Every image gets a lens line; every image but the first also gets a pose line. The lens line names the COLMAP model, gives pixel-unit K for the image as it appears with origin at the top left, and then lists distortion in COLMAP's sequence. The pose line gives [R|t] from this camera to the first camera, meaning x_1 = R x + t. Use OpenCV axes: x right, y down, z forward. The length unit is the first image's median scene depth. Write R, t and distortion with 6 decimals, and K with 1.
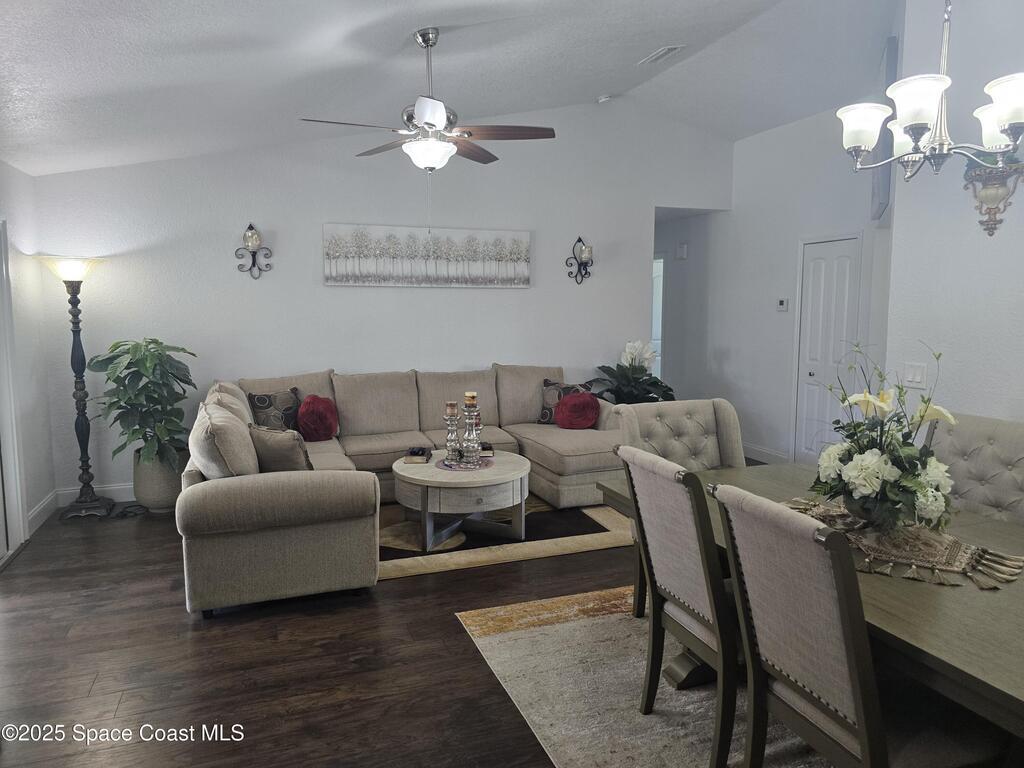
lens RADIAL K [[690.6, 0, 505.4], [0, 690.6, 377.2], [0, 0, 1]] dist [0.070822, -0.059936]
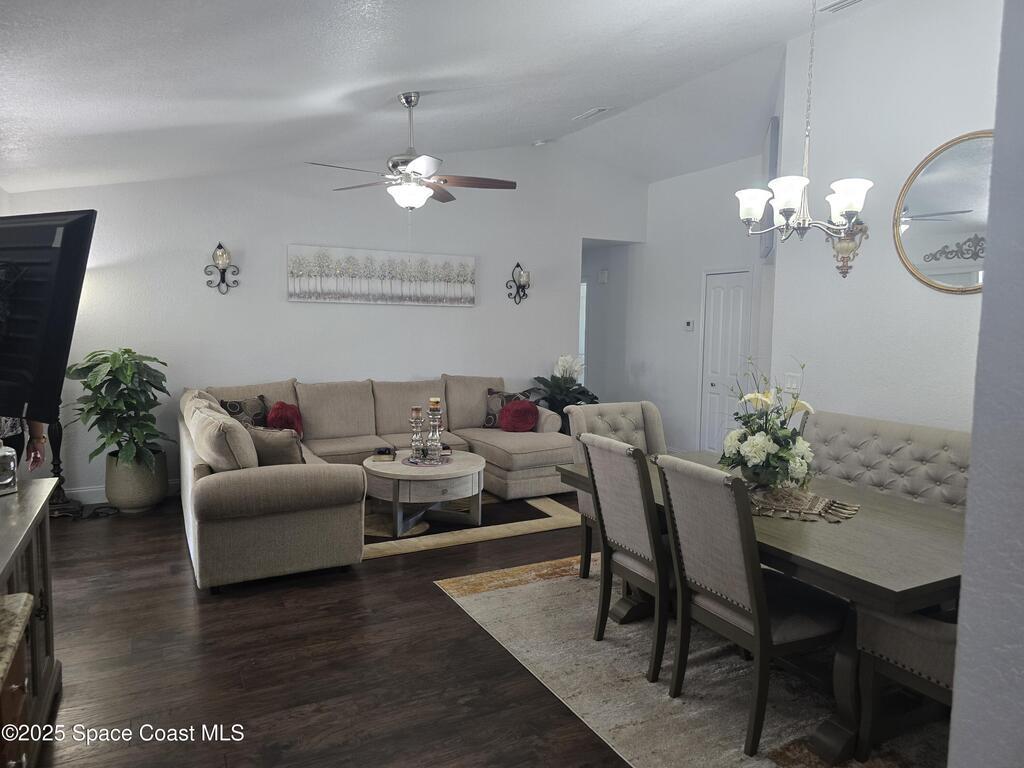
lens RADIAL K [[694.2, 0, 511.2], [0, 694.2, 378.7], [0, 0, 1]] dist [0.076272, -0.056965]
pose [[0.990459, 0.004266, 0.137742, -0.075116], [-0.001704, 0.999823, -0.018718, 0.009993], [-0.137797, 0.018305, 0.990291, -0.147254]]
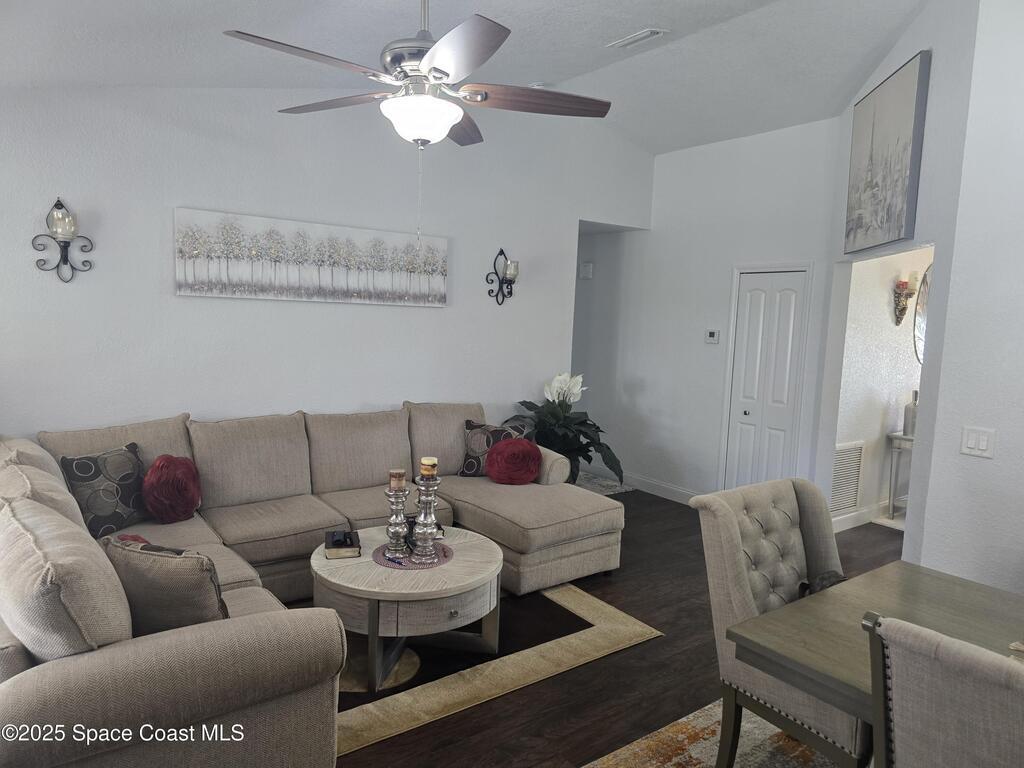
lens RADIAL K [[686.2, 0, 509.4], [0, 686.2, 387.8], [0, 0, 1]] dist [0.044631, -0.030316]
pose [[0.954961, 0.003481, 0.296710, -0.165552], [-0.007044, 0.999915, 0.010941, -0.054763], [-0.296647, -0.012538, 0.954905, 0.257051]]
